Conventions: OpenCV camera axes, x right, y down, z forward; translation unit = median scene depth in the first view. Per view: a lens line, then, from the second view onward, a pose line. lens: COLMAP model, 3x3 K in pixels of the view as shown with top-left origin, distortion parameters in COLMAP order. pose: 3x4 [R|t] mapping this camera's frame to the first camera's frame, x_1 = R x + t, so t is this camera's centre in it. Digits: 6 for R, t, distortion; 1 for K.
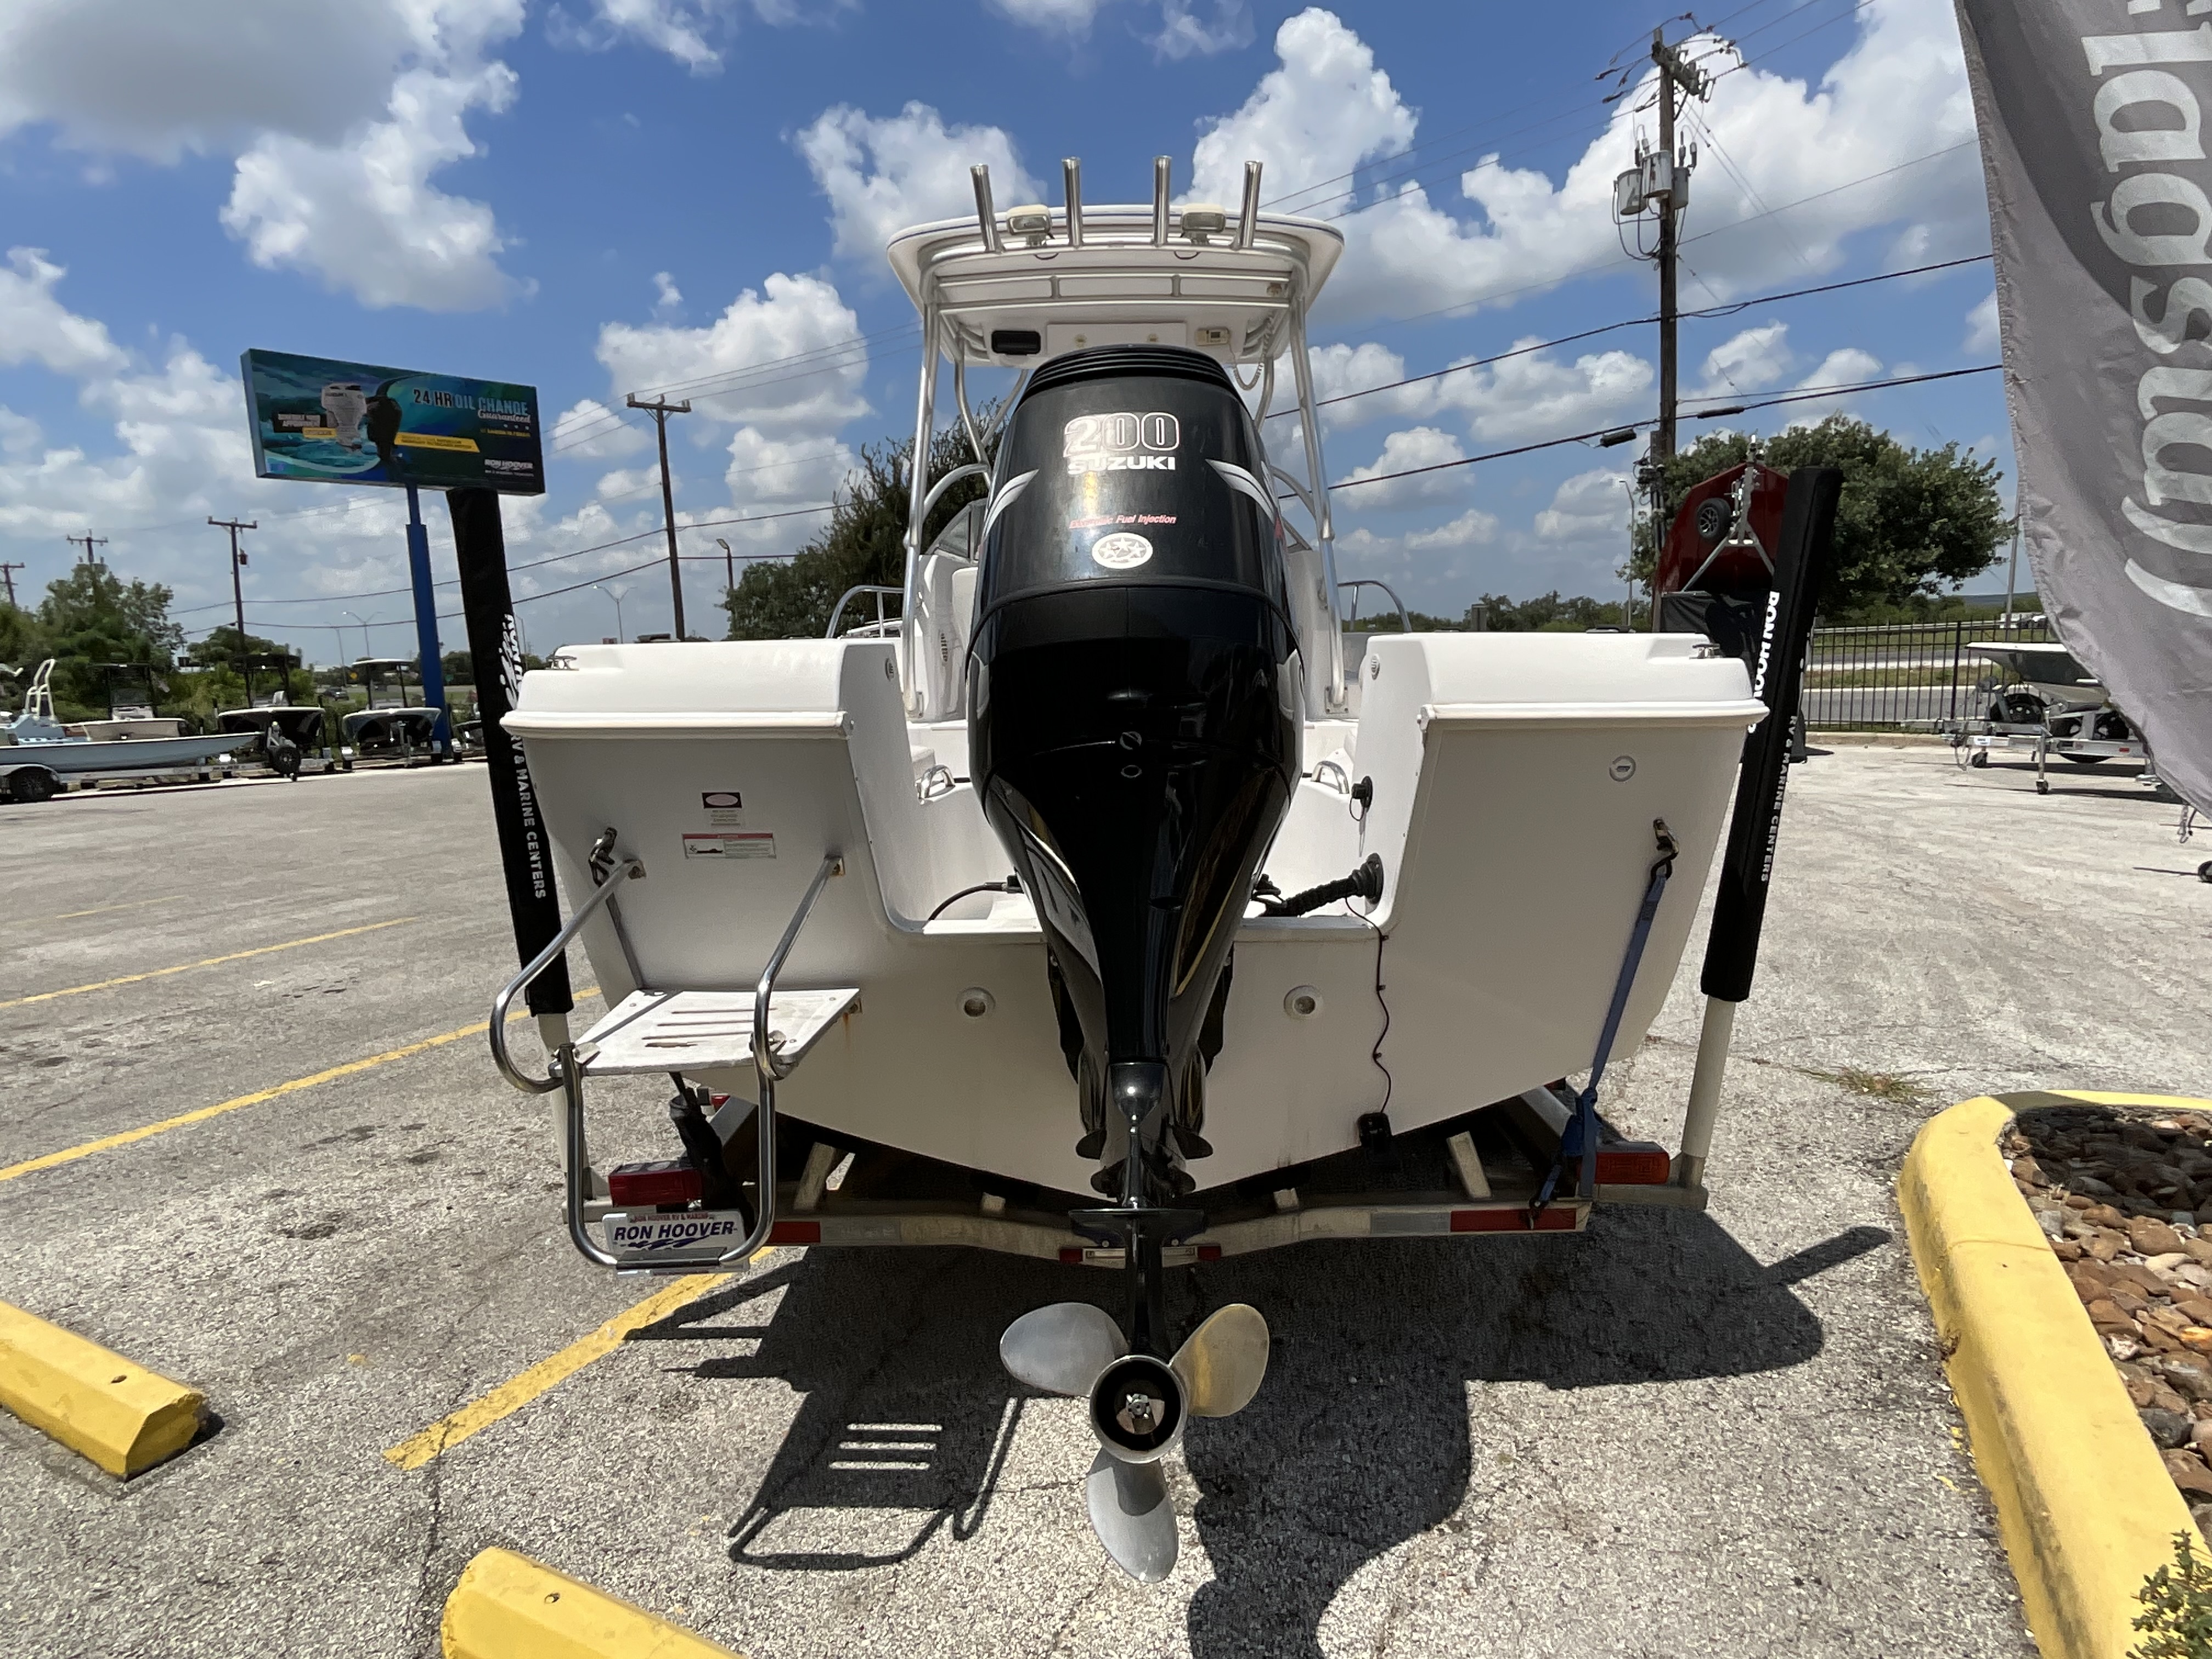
lens RADIAL K [[1187.0, 0, 1110.2], [0, 1187.0, 832.0], [0, 0, 1]] dist [-0.007659, 0.003165]
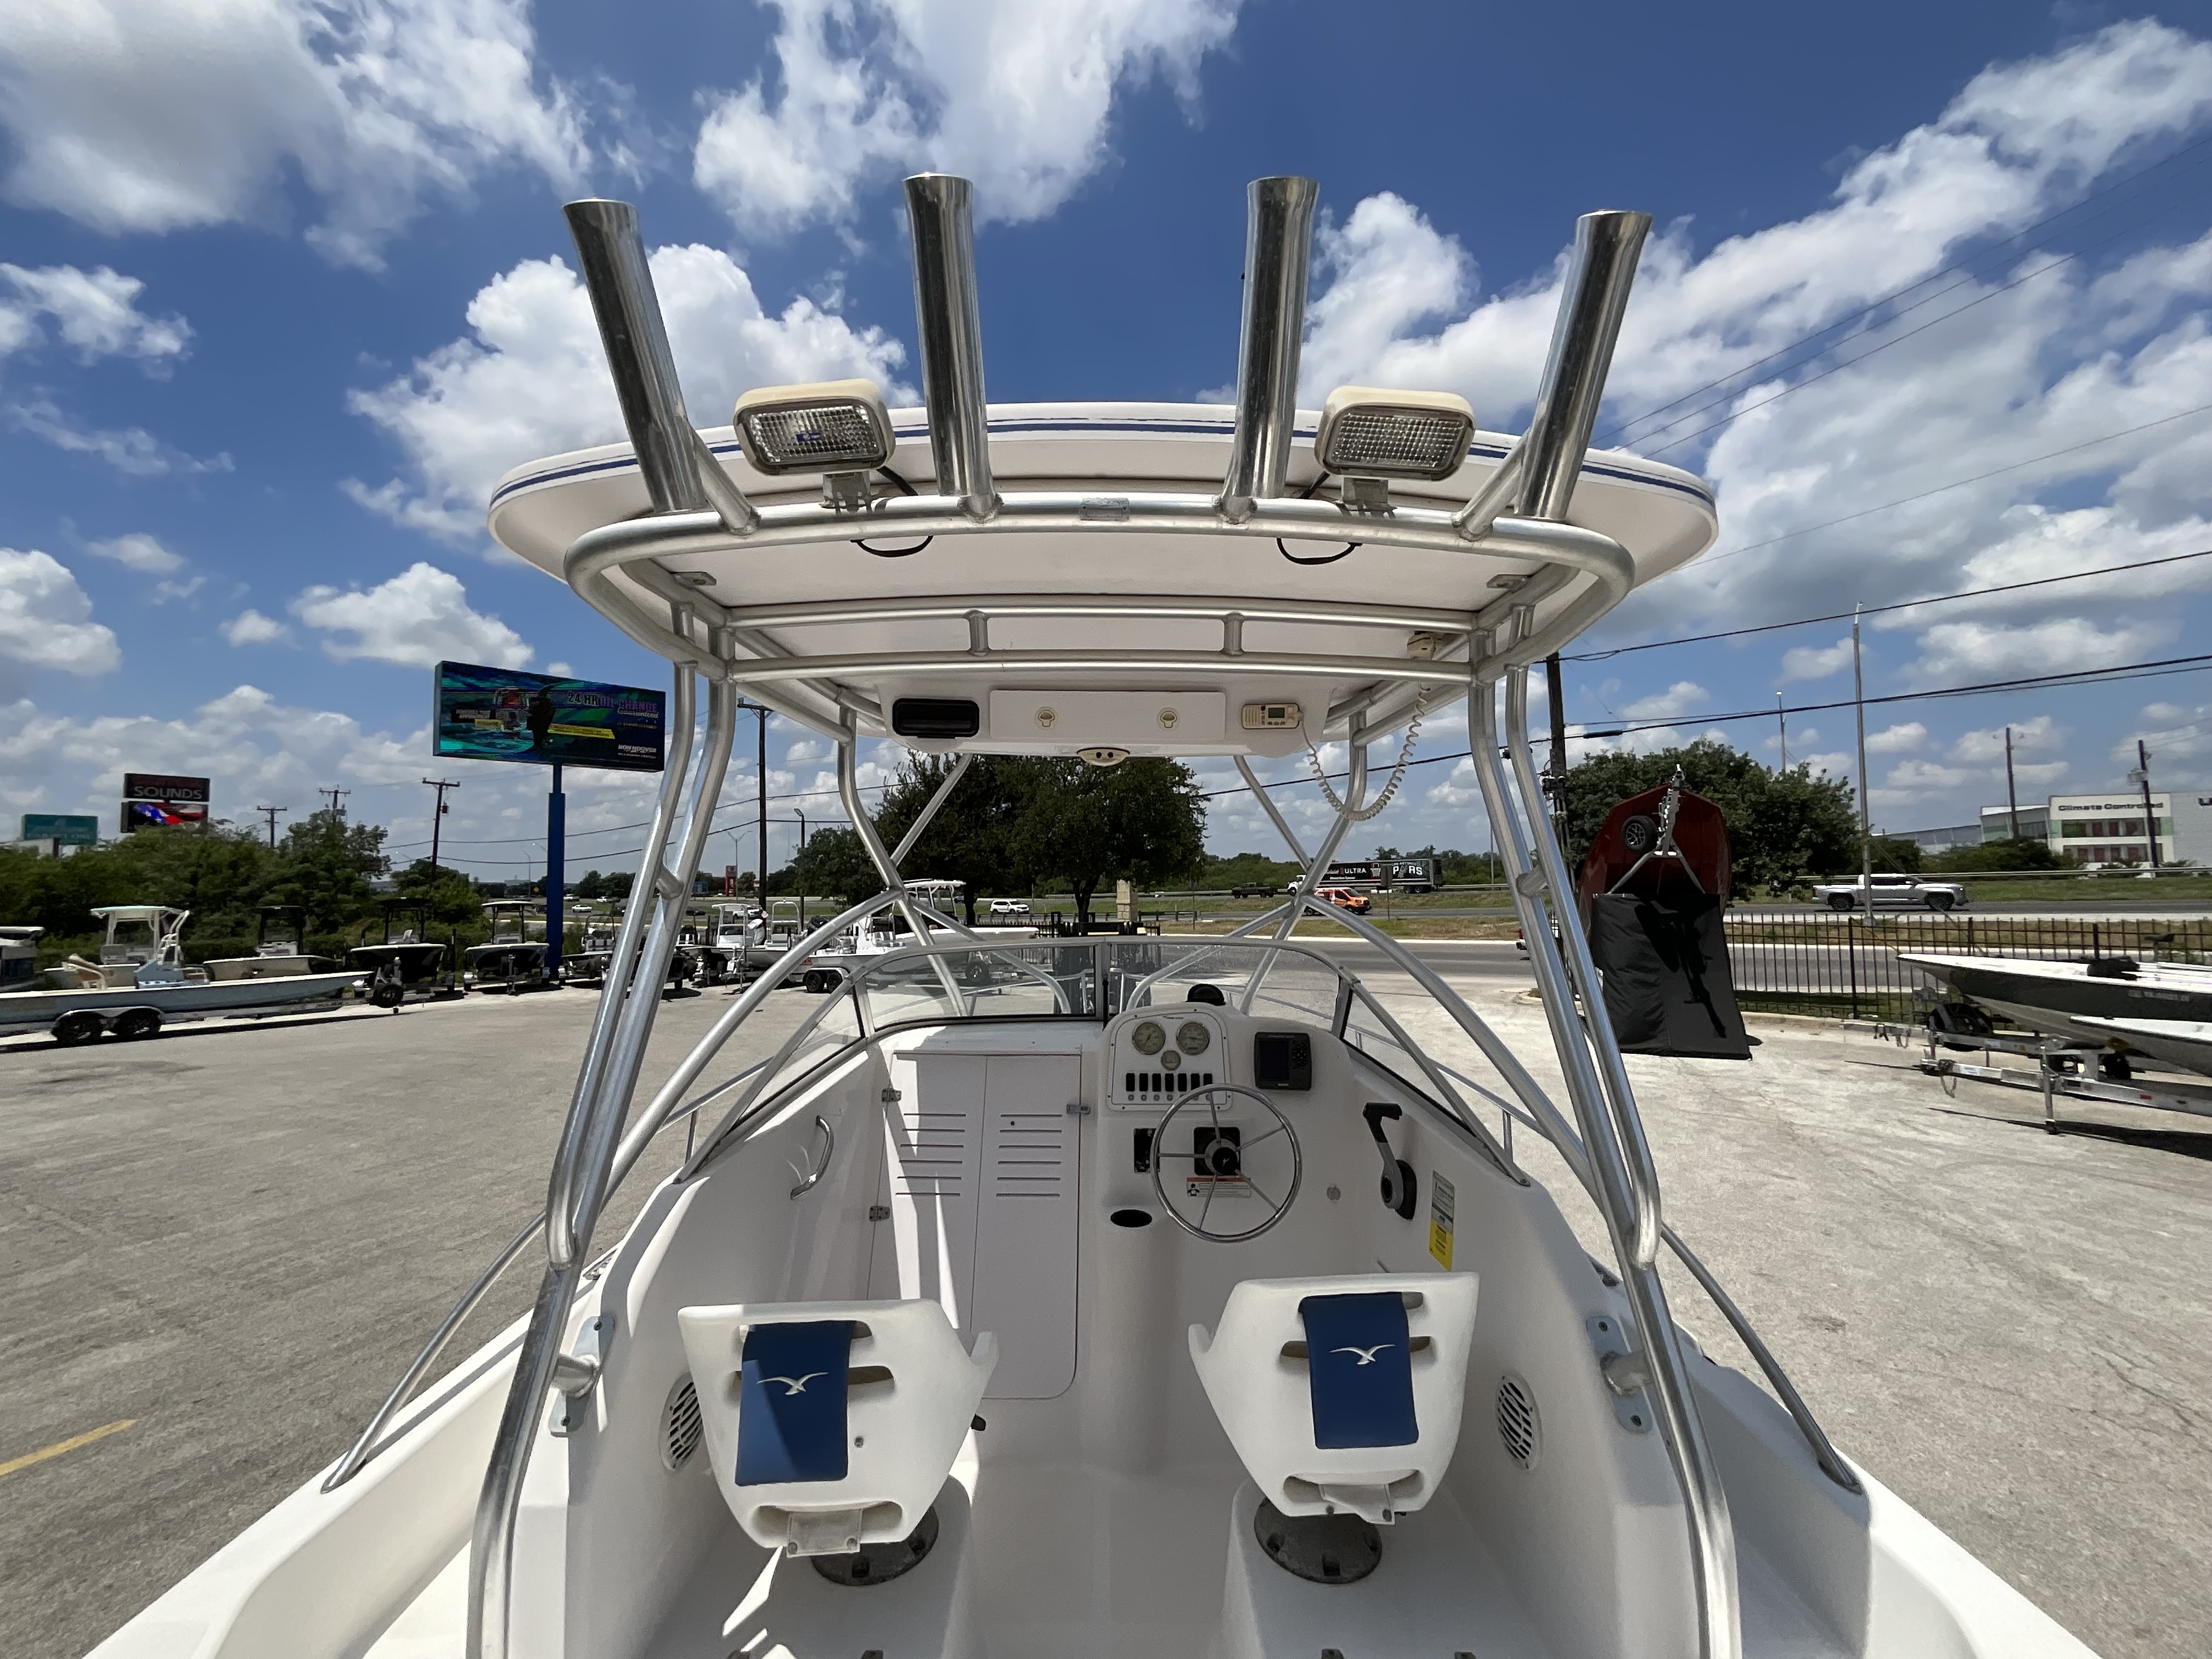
lens RADIAL K [[872.6, 0, 1108.8], [0, 872.6, 841.0], [0, 0, 1]] dist [0.003237, -0.002463]
pose [[0.999827, 0.017286, 0.006891, 0.000704], [-0.015642, 0.981274, -0.191979, -0.045221], [-0.010080, 0.191838, 0.981375, 0.097702]]
